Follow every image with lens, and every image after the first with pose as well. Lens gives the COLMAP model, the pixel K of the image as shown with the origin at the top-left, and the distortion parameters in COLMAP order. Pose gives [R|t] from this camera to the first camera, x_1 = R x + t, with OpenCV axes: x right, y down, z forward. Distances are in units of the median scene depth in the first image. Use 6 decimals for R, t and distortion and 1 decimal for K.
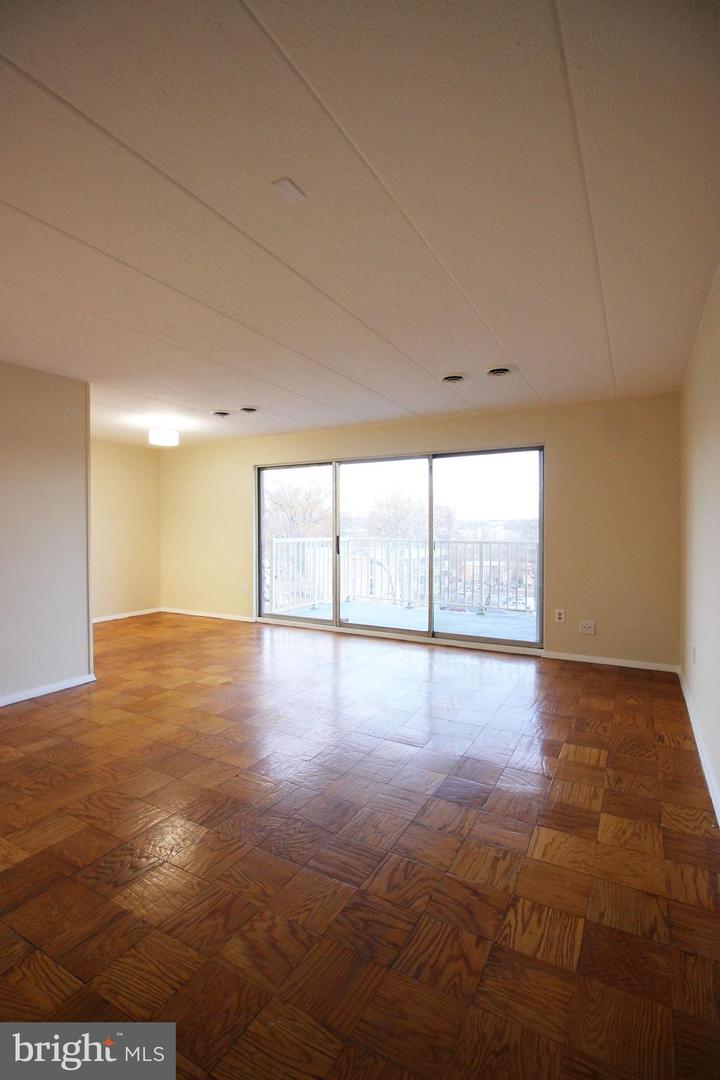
lens RADIAL K [[502.4, 0, 354.3], [0, 502.4, 533.5], [0, 0, 1]] dist [-0.001116, -0.010240]
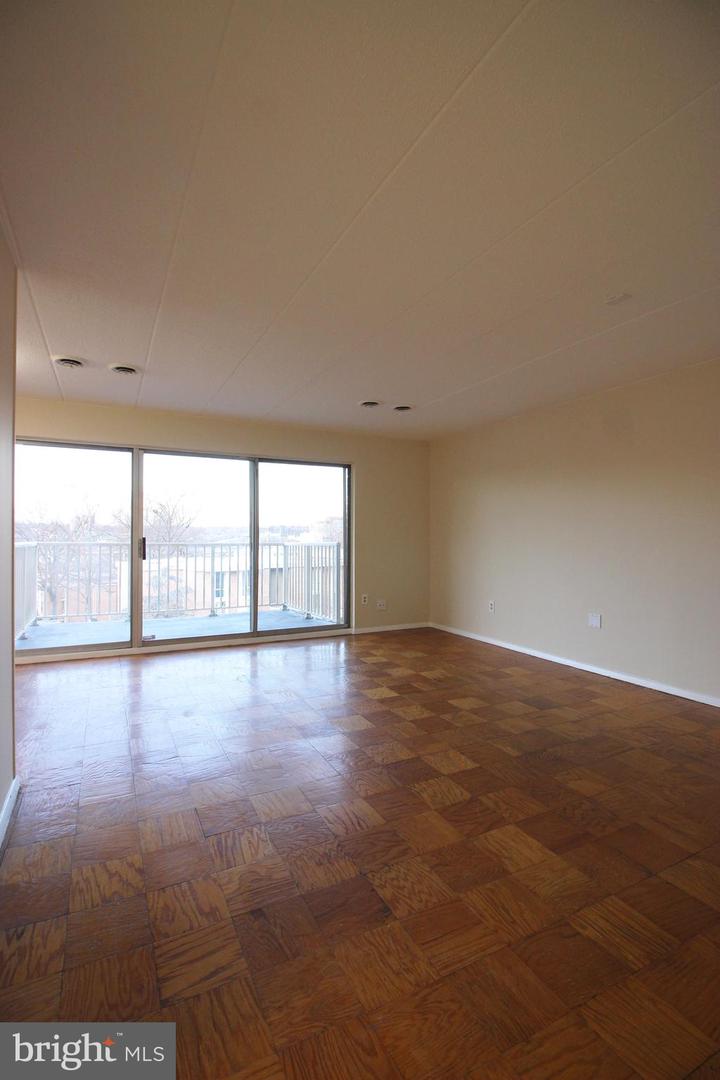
lens RADIAL K [[495.4, 0, 356.6], [0, 495.4, 534.0], [0, 0, 1]] dist [-0.001063, -0.013881]
pose [[0.559854, 0.004417, 0.828580, -0.517071], [0.005888, 0.999939, -0.009309, 0.007356], [-0.828570, 0.010091, 0.559794, 0.242233]]
